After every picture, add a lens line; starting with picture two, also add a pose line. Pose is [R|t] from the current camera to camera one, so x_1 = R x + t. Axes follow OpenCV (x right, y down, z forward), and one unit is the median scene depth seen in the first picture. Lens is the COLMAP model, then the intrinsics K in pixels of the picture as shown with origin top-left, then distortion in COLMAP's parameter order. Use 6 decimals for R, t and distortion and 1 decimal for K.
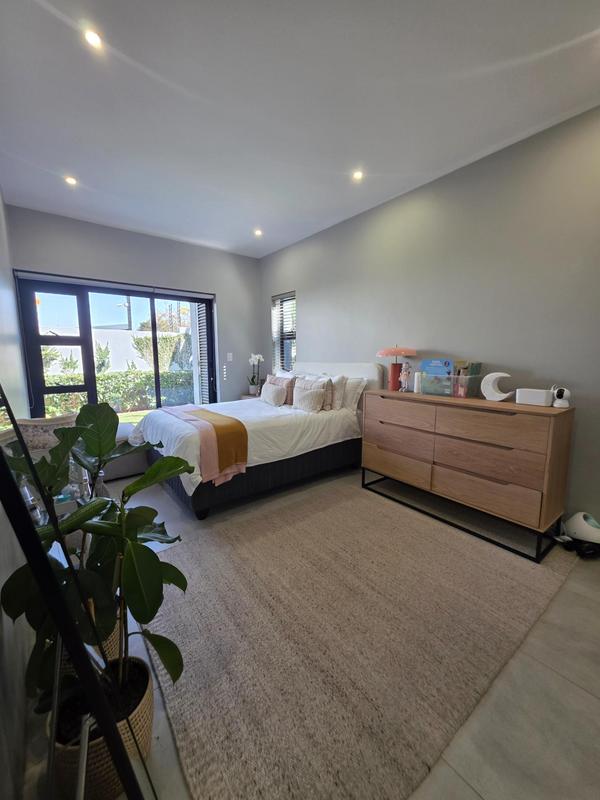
lens RADIAL K [[321.0, 0, 300.0], [0, 321.0, 398.4], [0, 0, 1]] dist [0.003660, -0.000815]
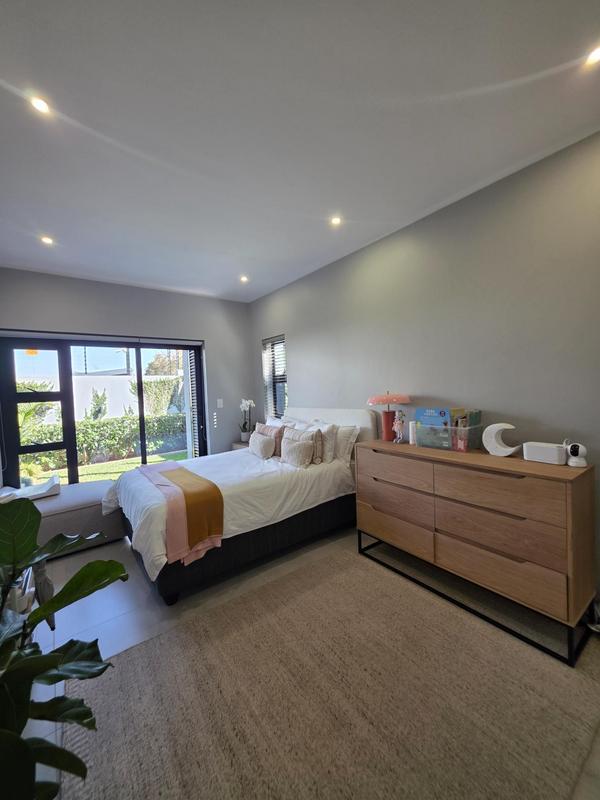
lens RADIAL K [[321.0, 0, 300.7], [0, 321.0, 398.7], [0, 0, 1]] dist [0.003660, -0.000815]
pose [[0.999066, -0.038357, -0.019887, 0.081531], [0.036227, 0.994503, -0.098237, -0.076400], [0.023546, 0.097424, 0.994964, 0.092494]]
